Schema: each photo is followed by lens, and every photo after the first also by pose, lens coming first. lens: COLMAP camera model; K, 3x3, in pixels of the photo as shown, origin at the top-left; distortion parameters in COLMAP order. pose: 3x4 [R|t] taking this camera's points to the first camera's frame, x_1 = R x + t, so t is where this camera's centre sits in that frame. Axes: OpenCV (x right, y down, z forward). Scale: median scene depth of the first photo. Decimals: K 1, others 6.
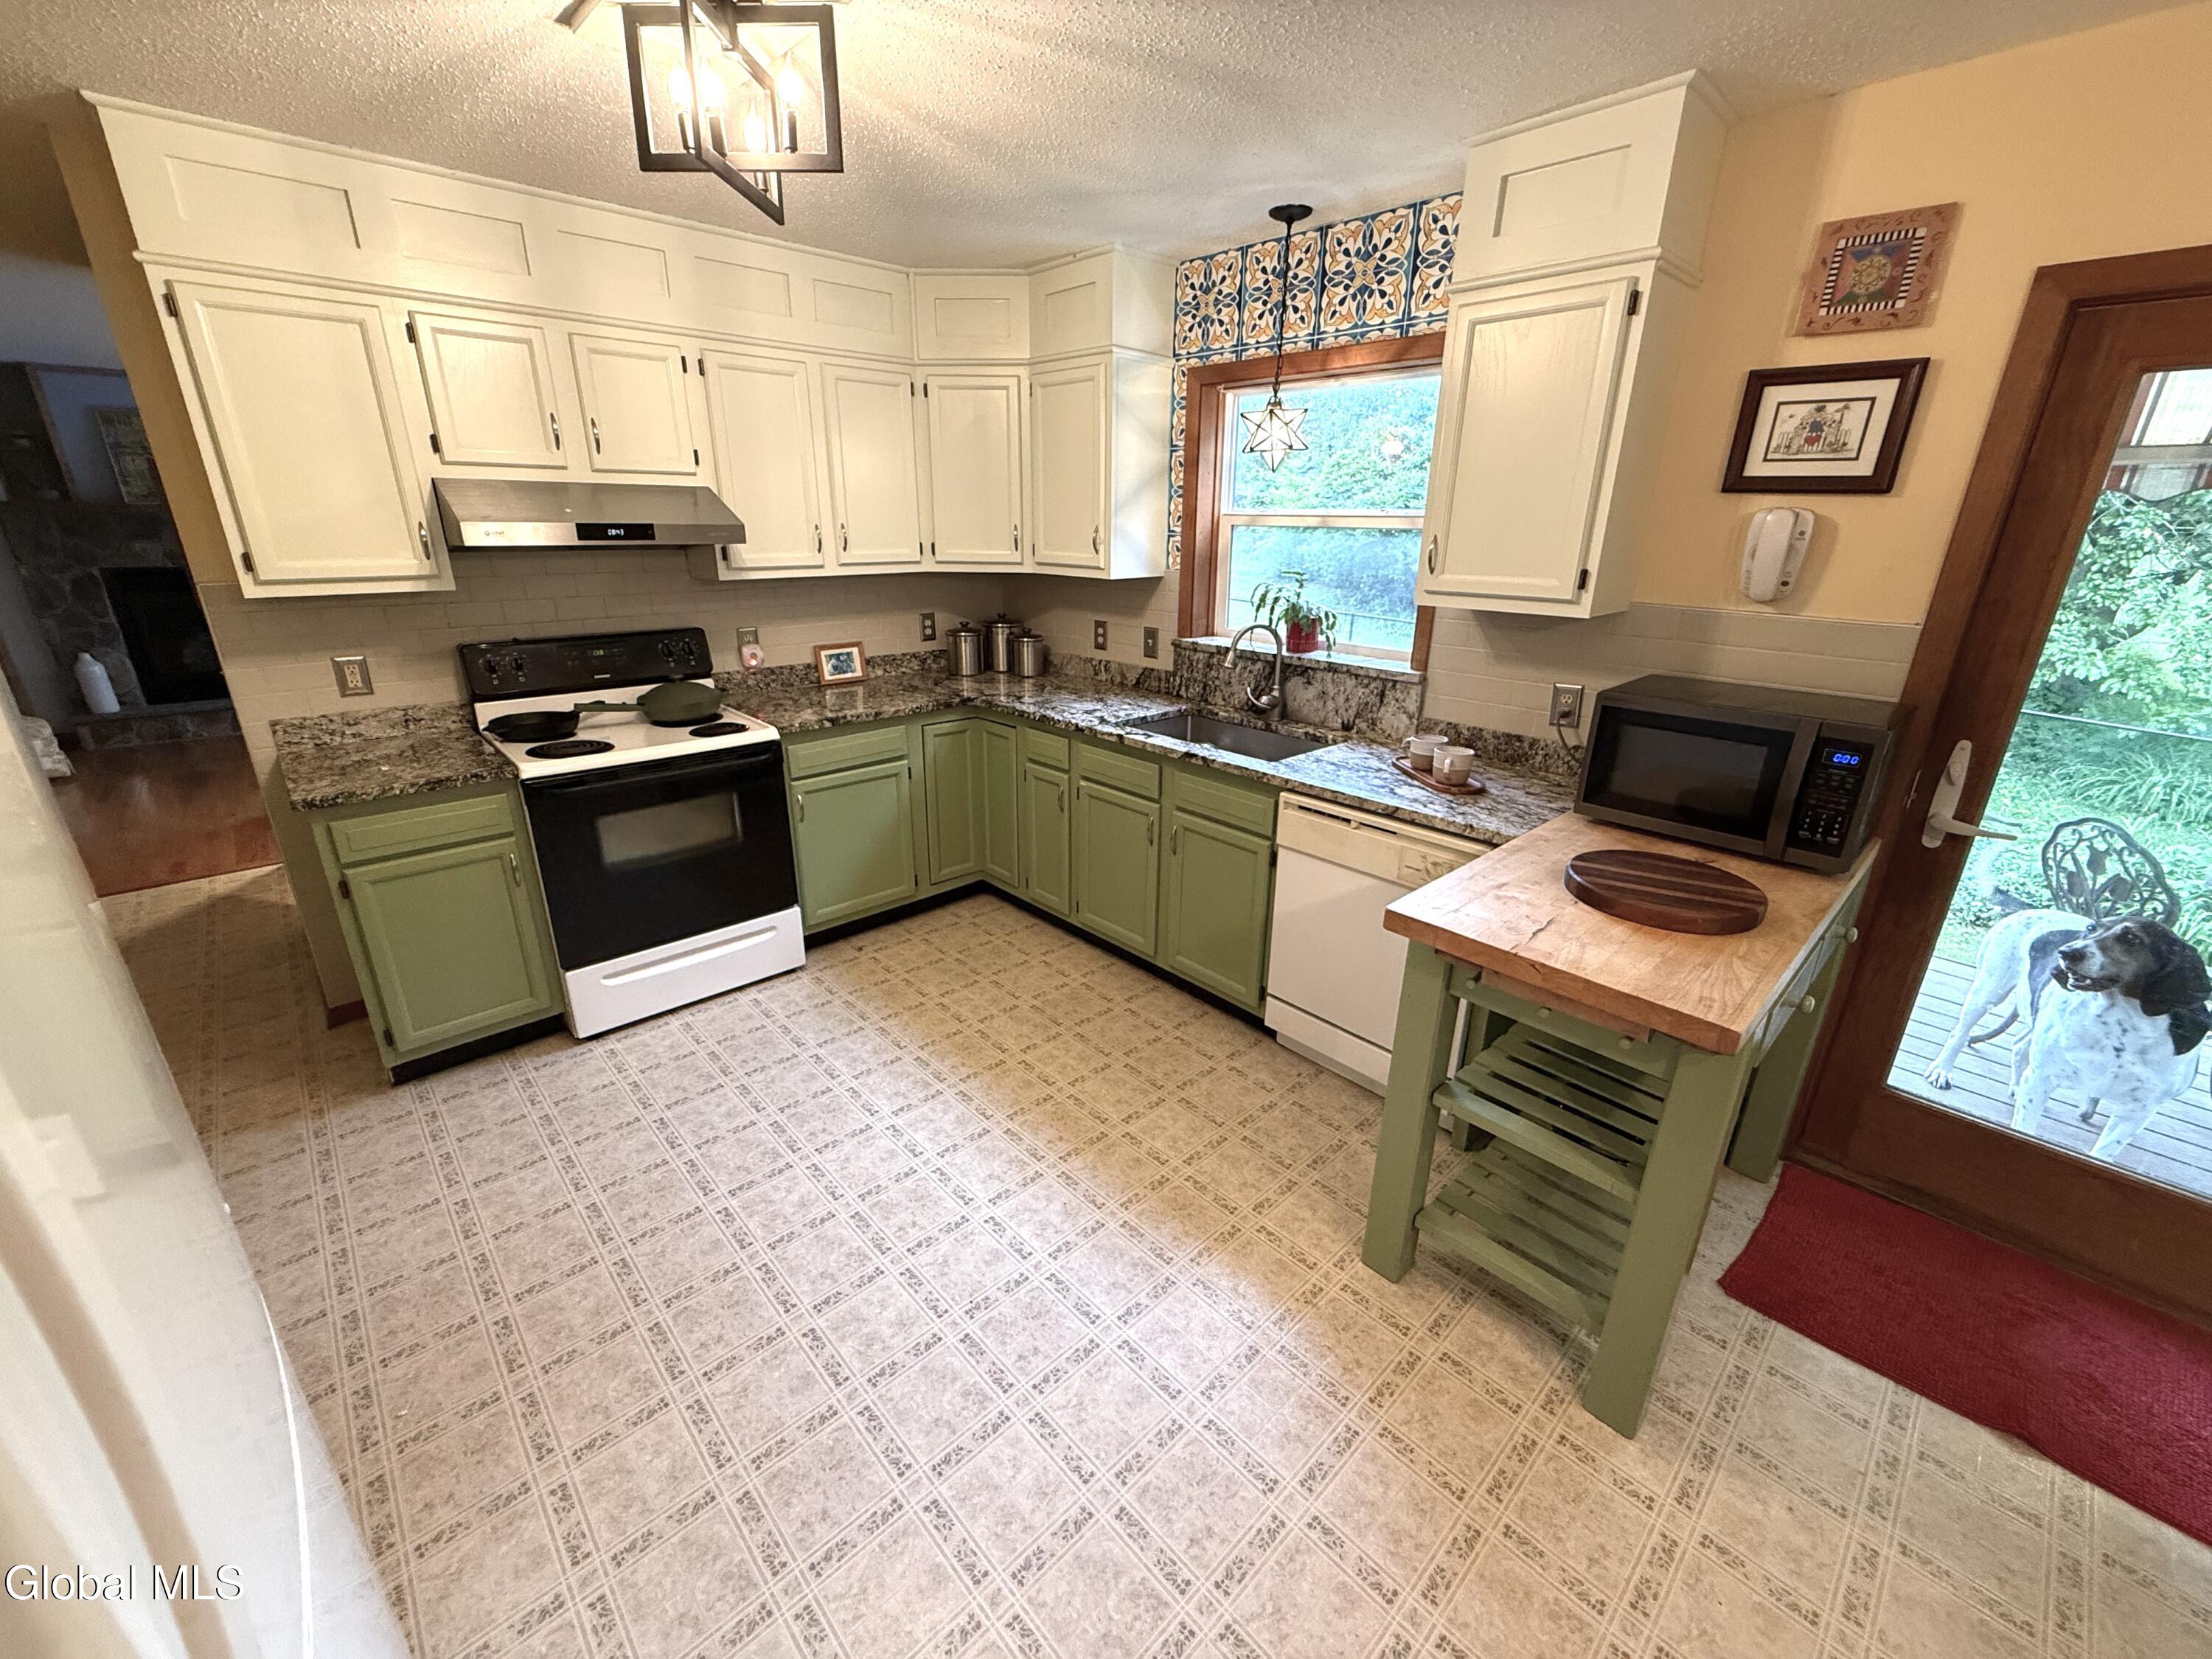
lens RADIAL K [[884.3, 0, 1102.3], [0, 884.3, 827.0], [0, 0, 1]] dist [-0.001792, 0.000638]
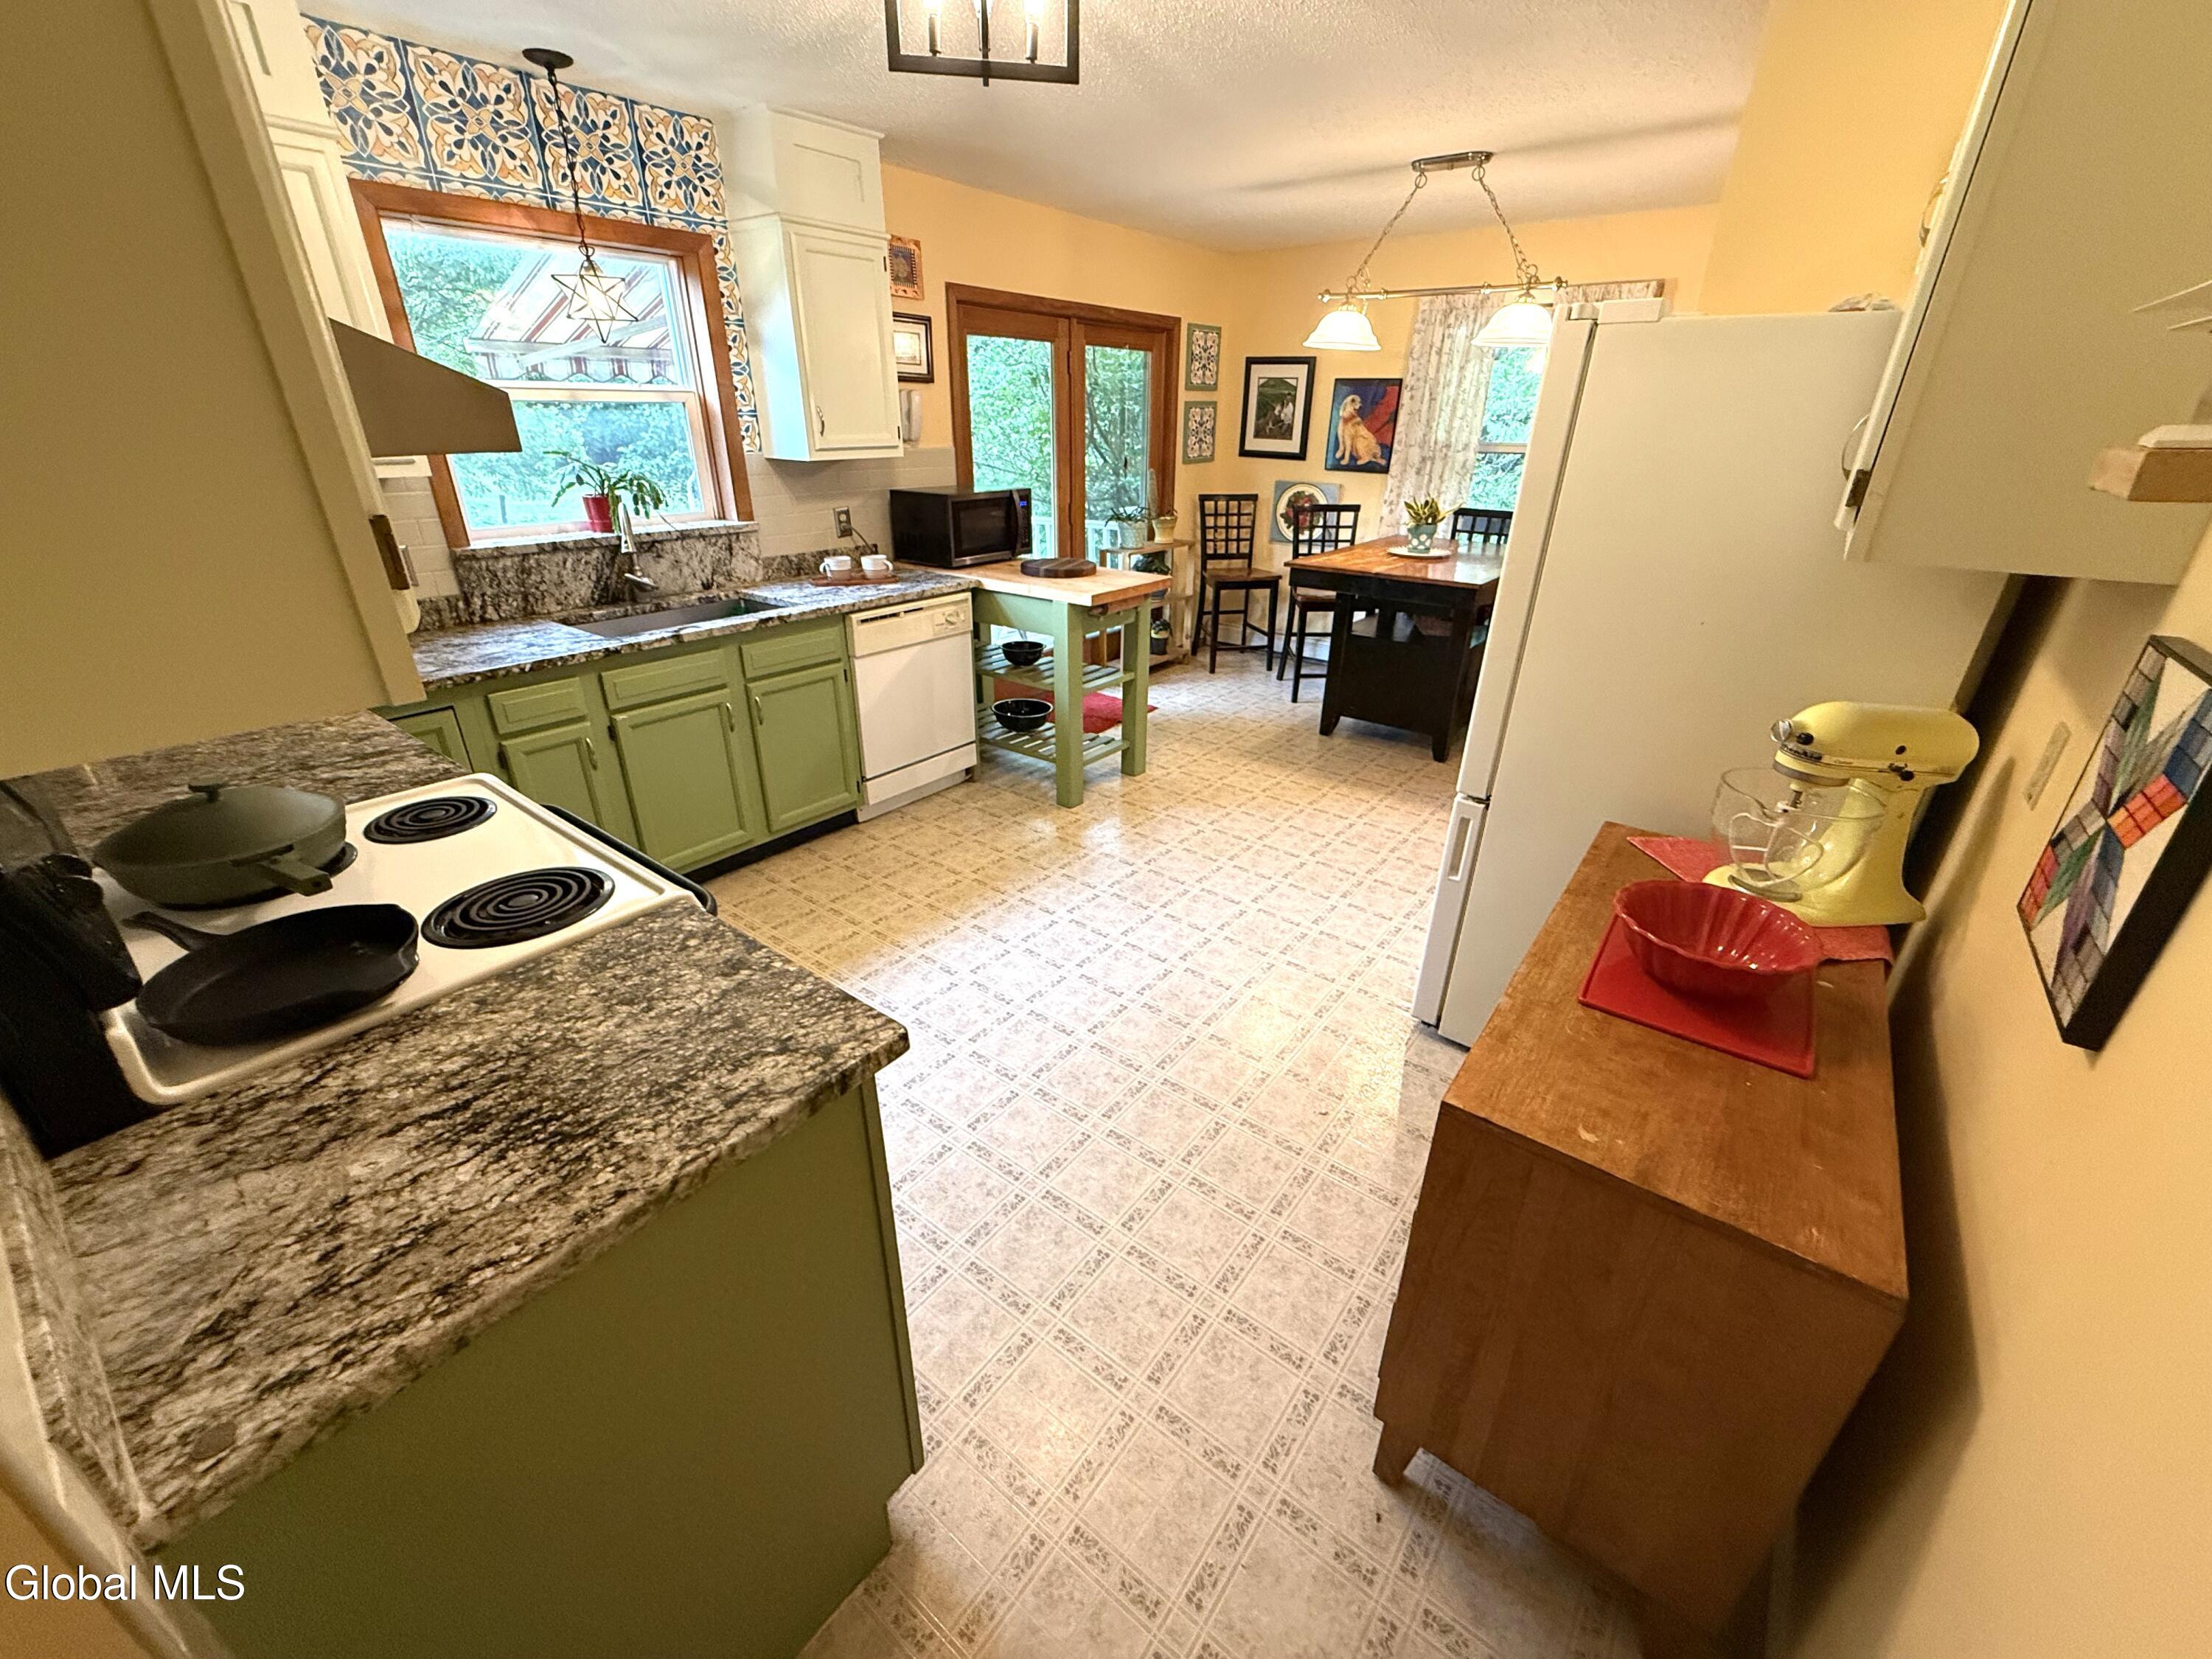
lens RADIAL K [[884.3, 0, 1112.3], [0, 884.3, 827.2], [0, 0, 1]] dist [-0.001792, 0.000638]
pose [[-0.165597, -0.429370, 0.887817, -1.002326], [0.317961, 0.828927, 0.460196, -0.224867], [-0.933530, 0.358498, -0.000745, 0.660395]]
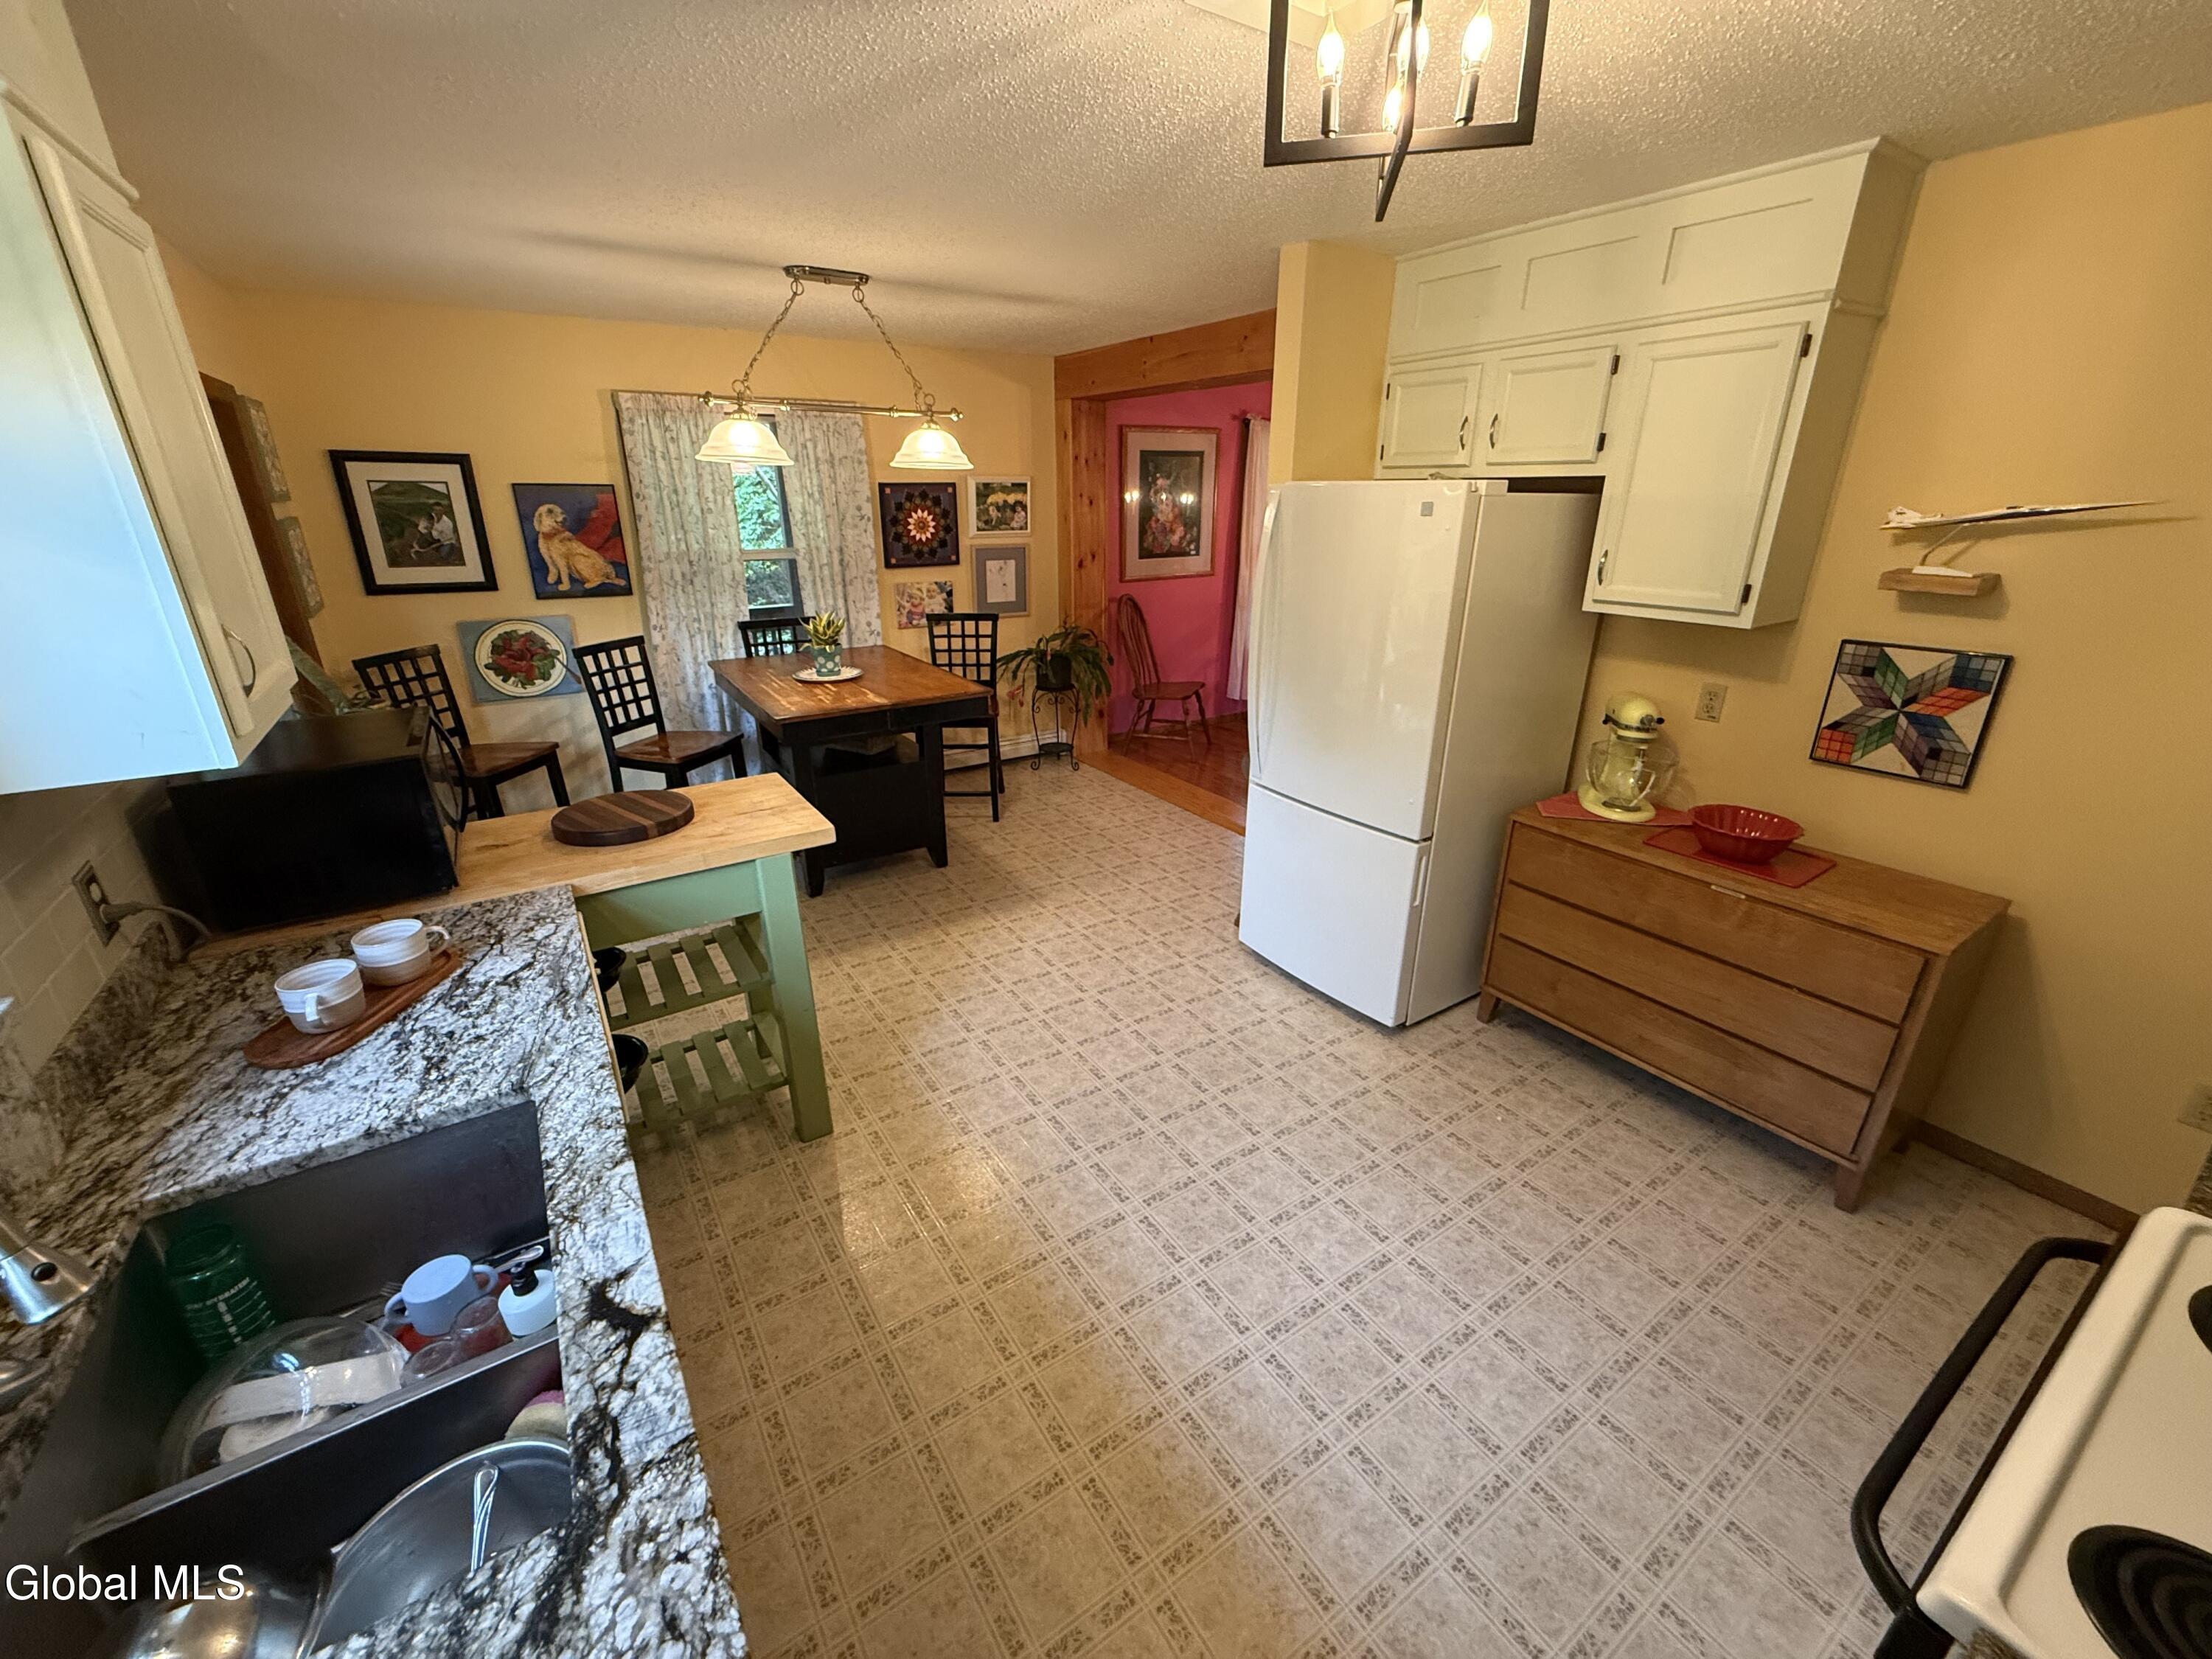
lens RADIAL K [[884.3, 0, 1101.1], [0, 884.3, 823.5], [0, 0, 1]] dist [-0.001792, 0.000638]
pose [[-0.985682, -0.068287, 0.154169, -0.174914], [0.047768, 0.763779, 0.643708, -0.450838], [-0.161707, 0.641855, -0.749581, 1.132731]]
